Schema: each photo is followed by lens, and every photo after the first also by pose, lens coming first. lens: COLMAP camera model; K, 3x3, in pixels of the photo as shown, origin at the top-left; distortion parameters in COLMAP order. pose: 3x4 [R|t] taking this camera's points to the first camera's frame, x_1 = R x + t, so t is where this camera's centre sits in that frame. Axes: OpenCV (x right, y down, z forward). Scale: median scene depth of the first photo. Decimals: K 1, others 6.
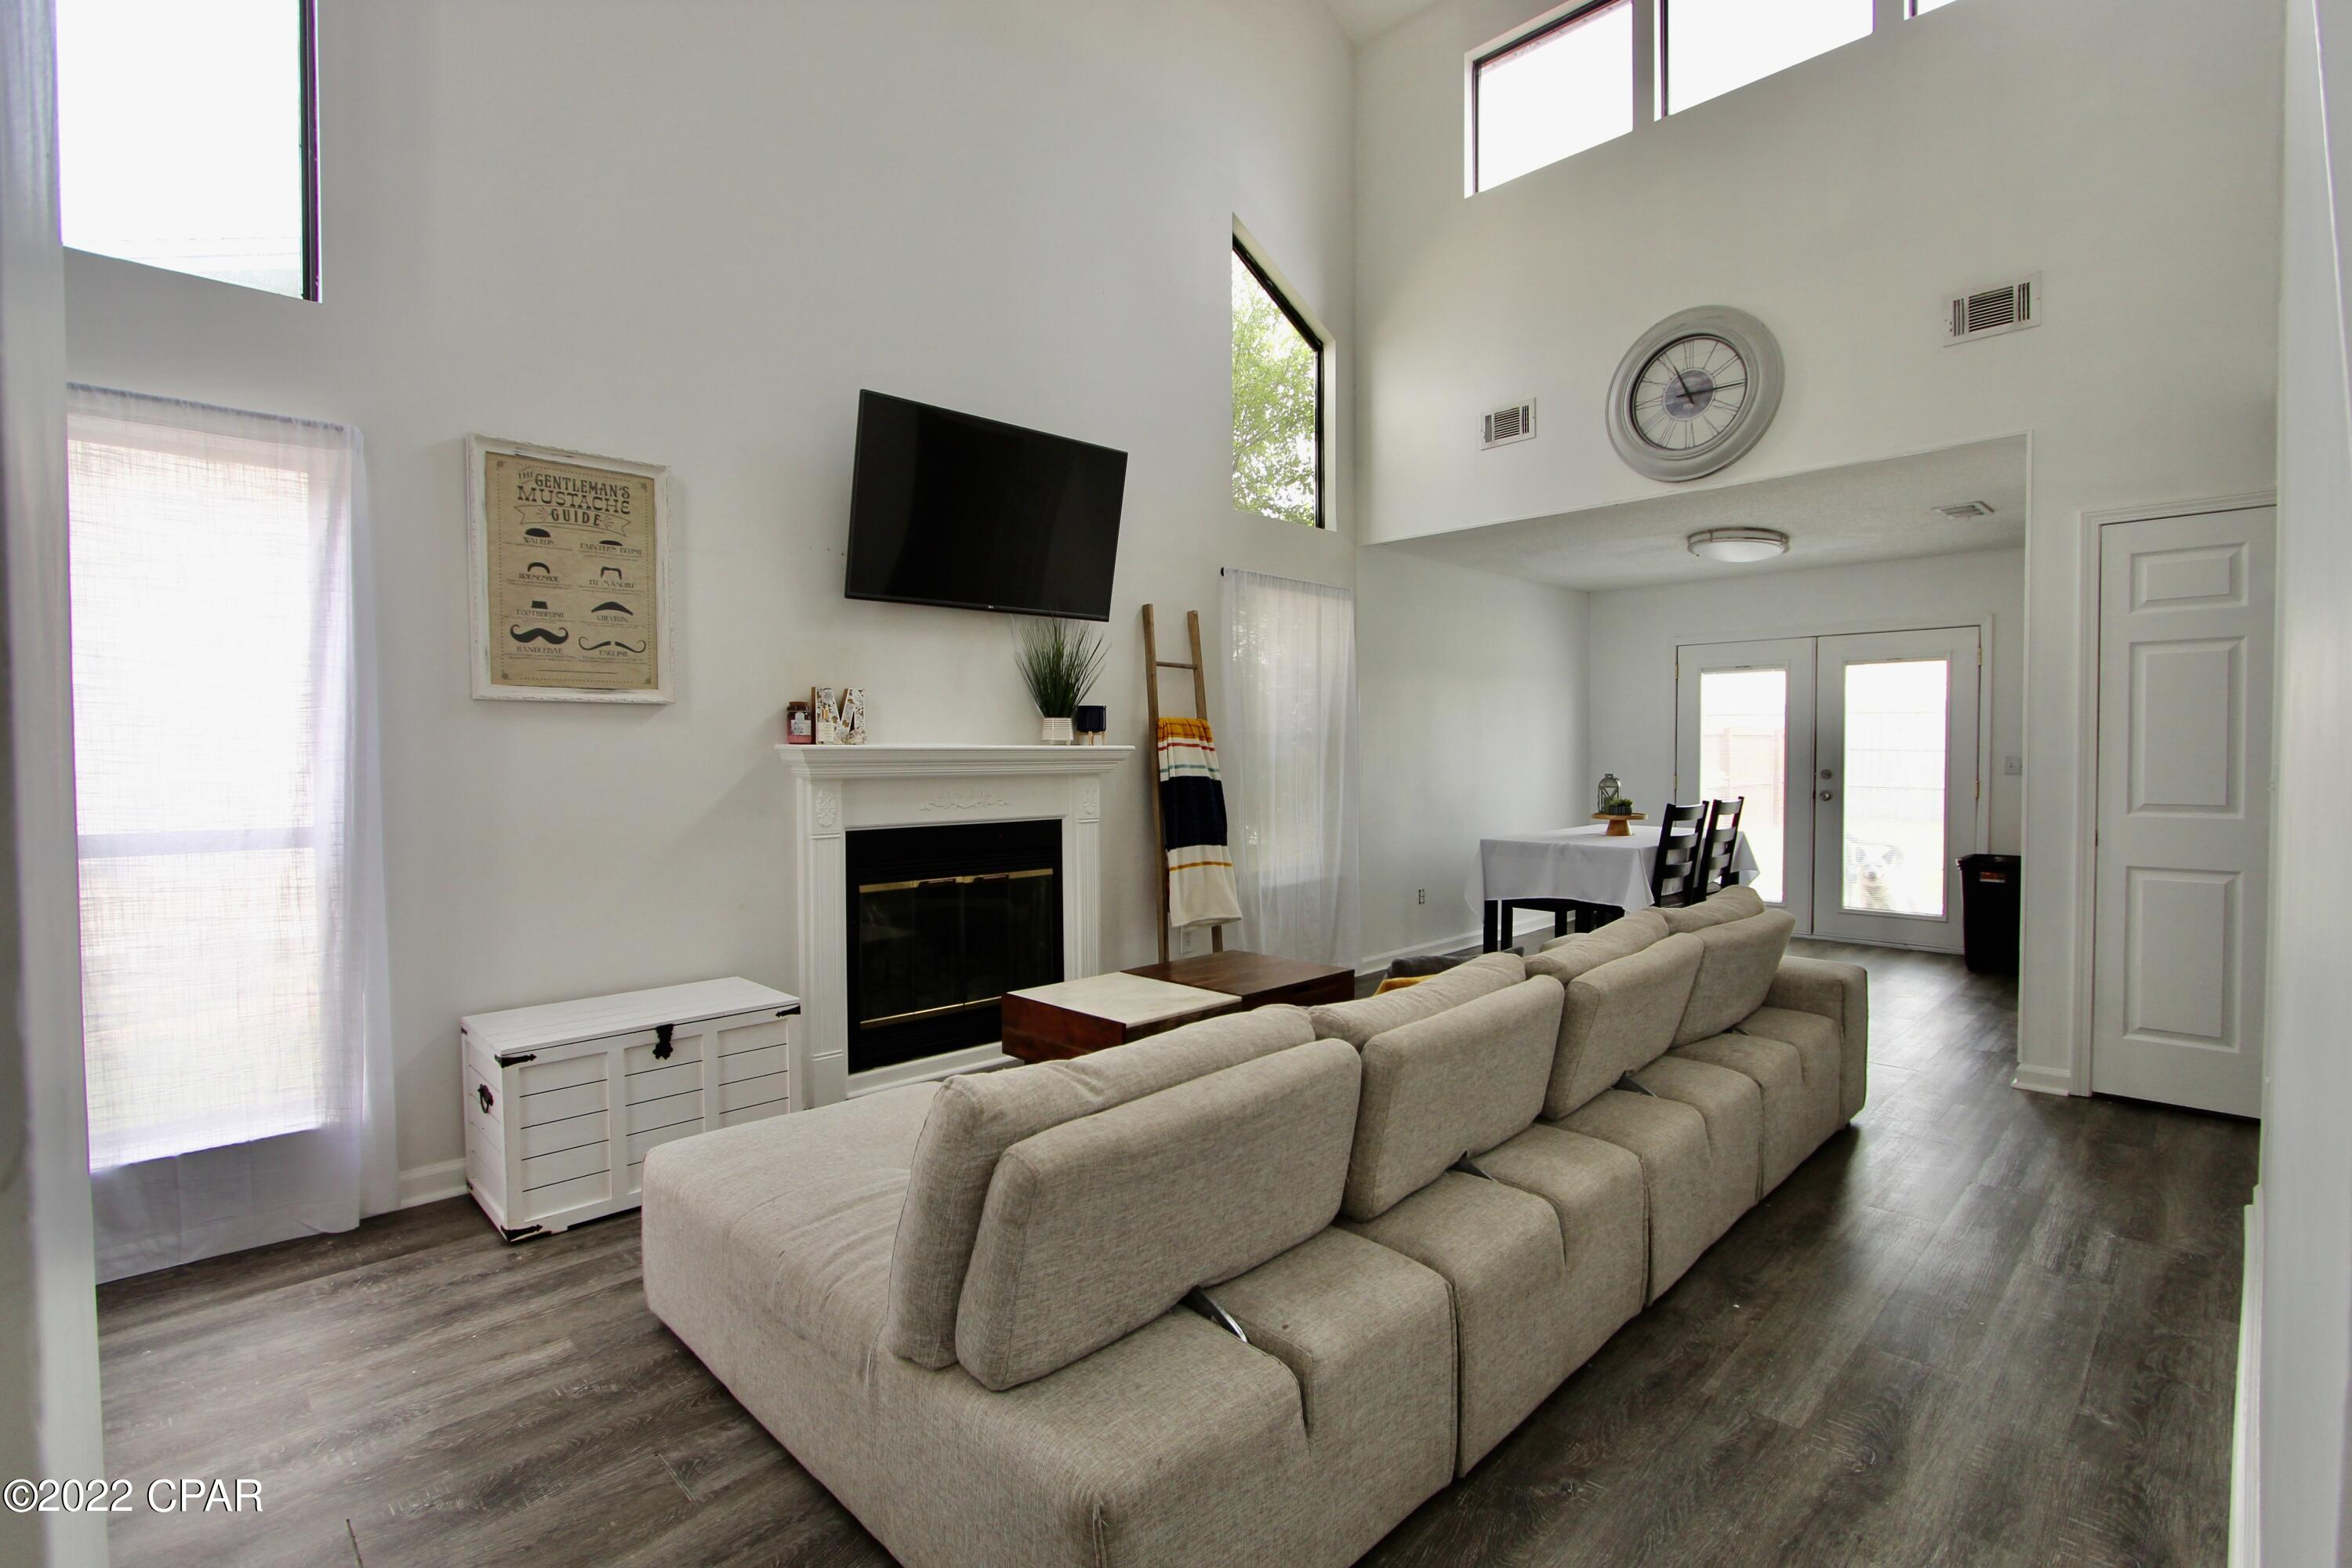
lens RADIAL K [[1087.4, 0, 1176.6], [0, 1087.4, 778.1], [0, 0, 1]] dist [-0.020080, 0.003410]
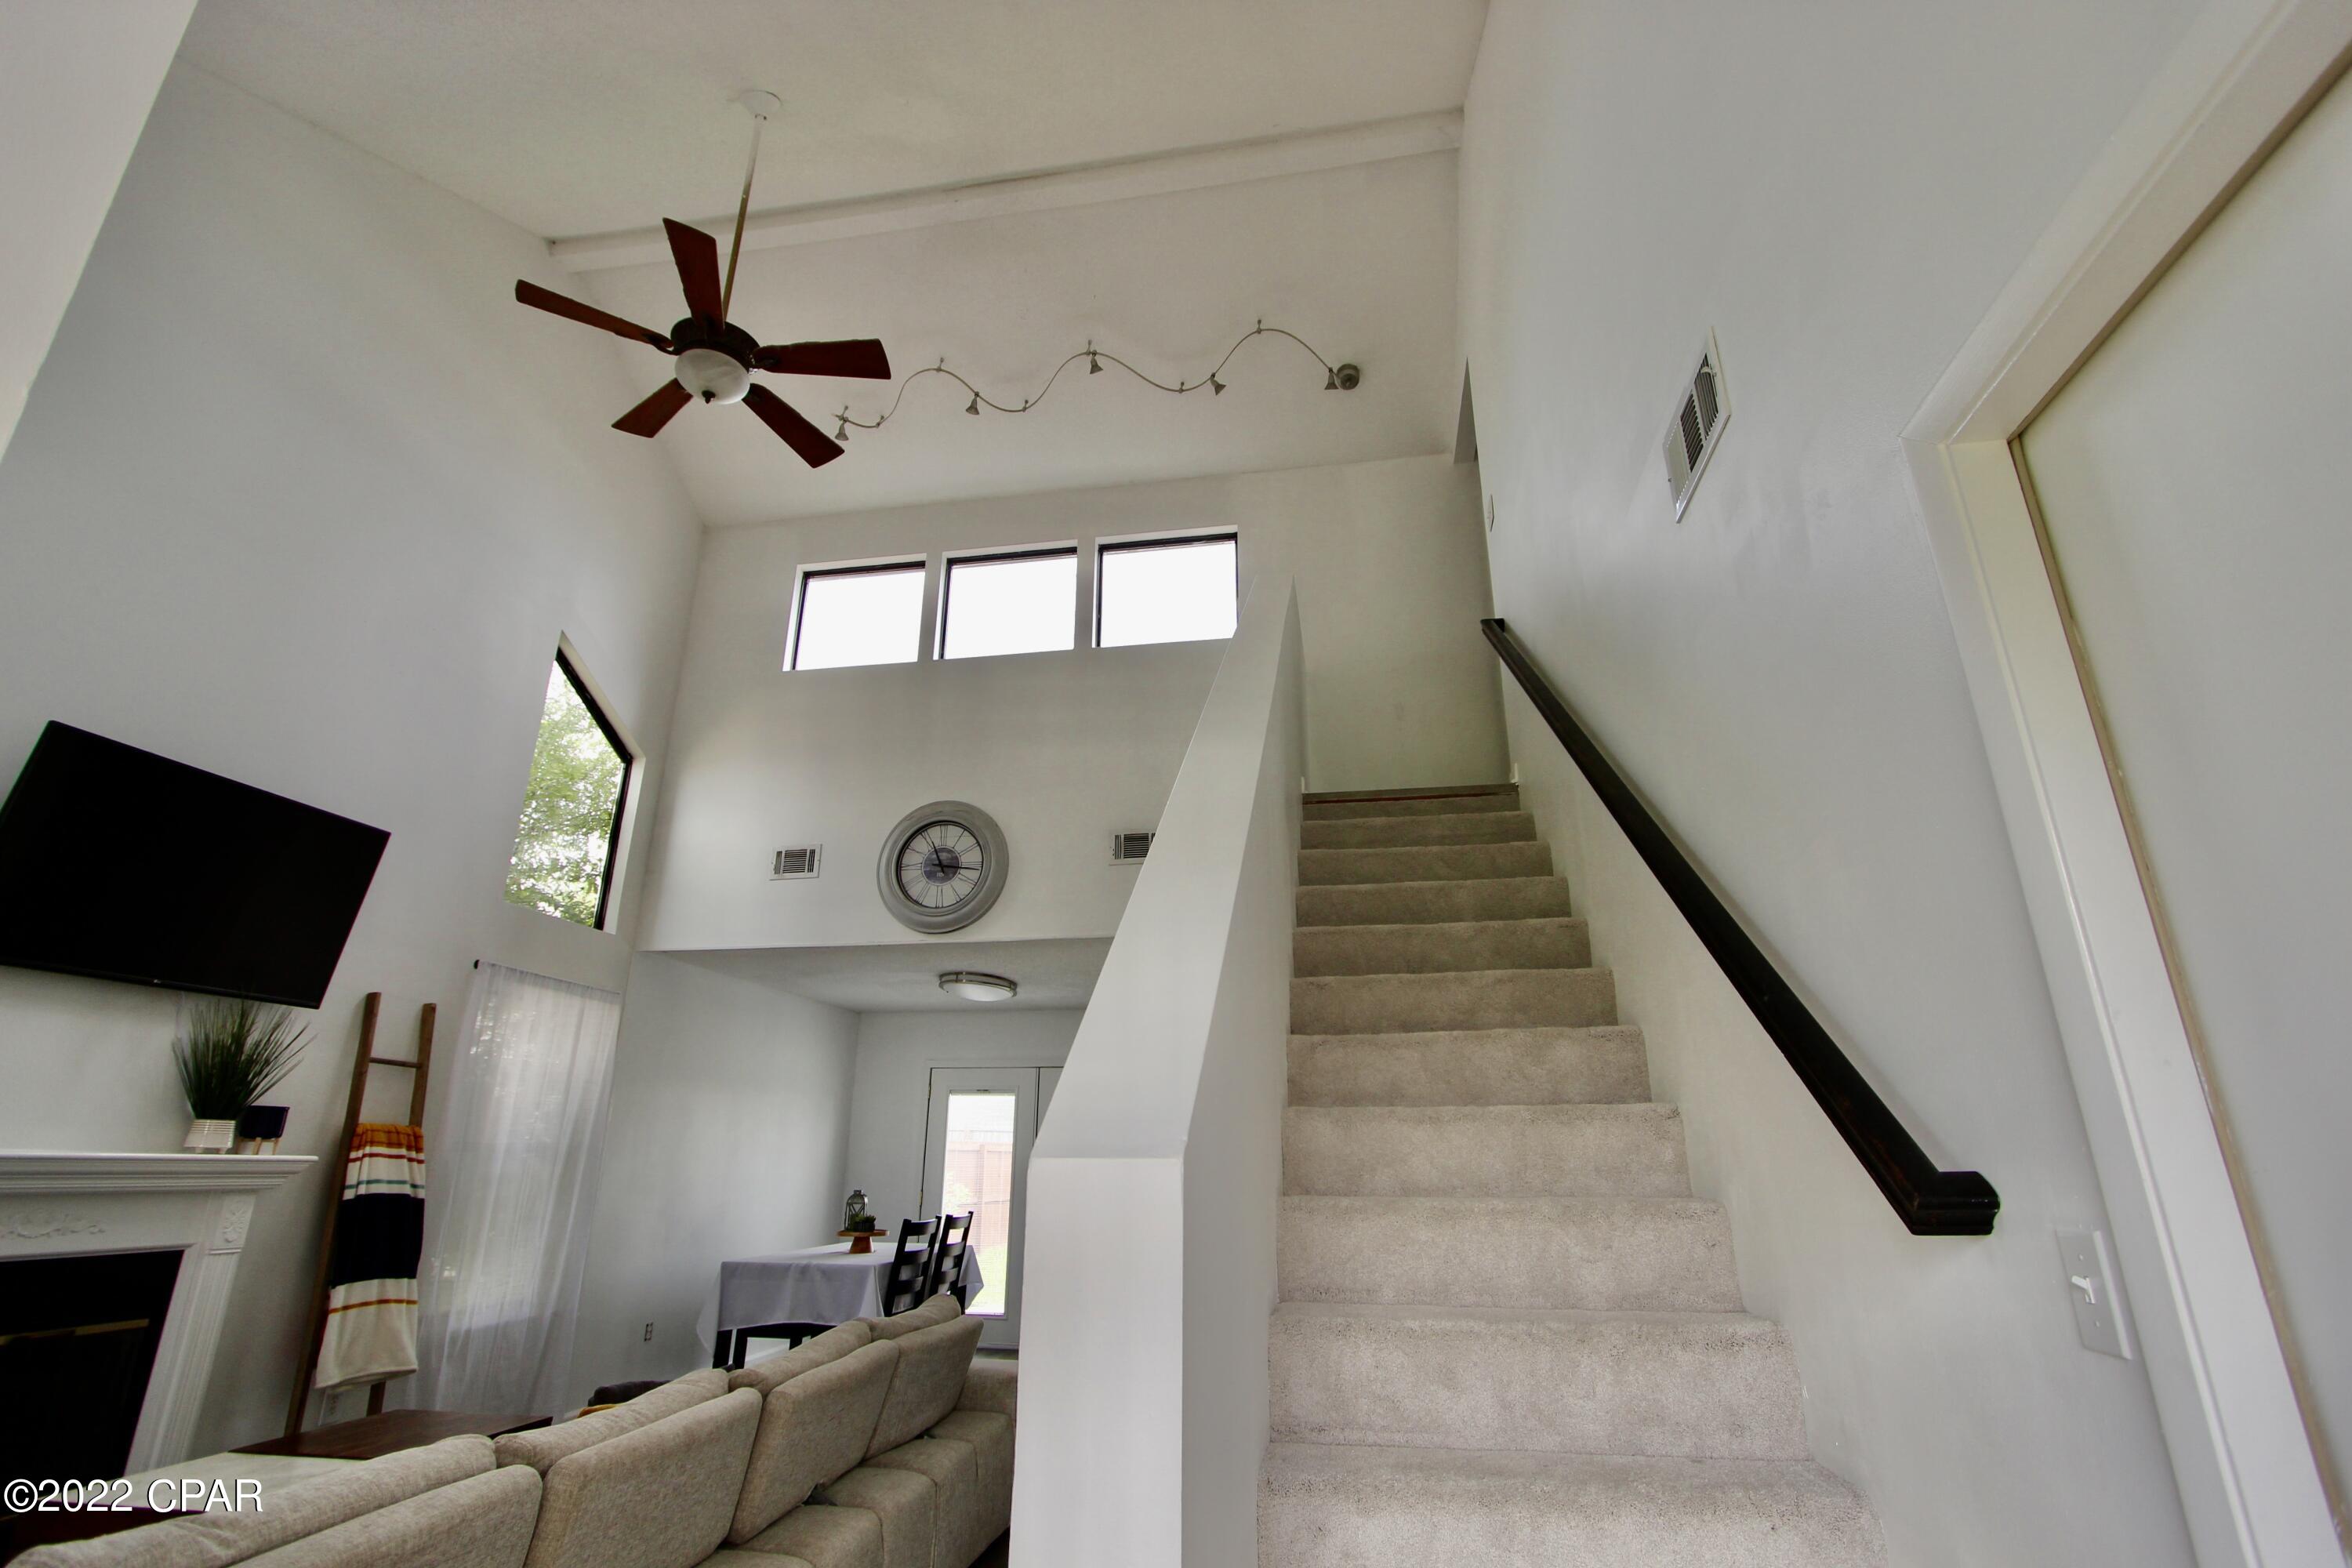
lens RADIAL K [[1087.4, 0, 1178.3], [0, 1087.4, 774.8], [0, 0, 1]] dist [-0.020080, 0.003410]
pose [[0.808735, 0.204039, 0.551648, -0.017197], [0.009222, 0.933387, -0.358753, -0.000500], [-0.588100, 0.295223, 0.752981, -0.132380]]
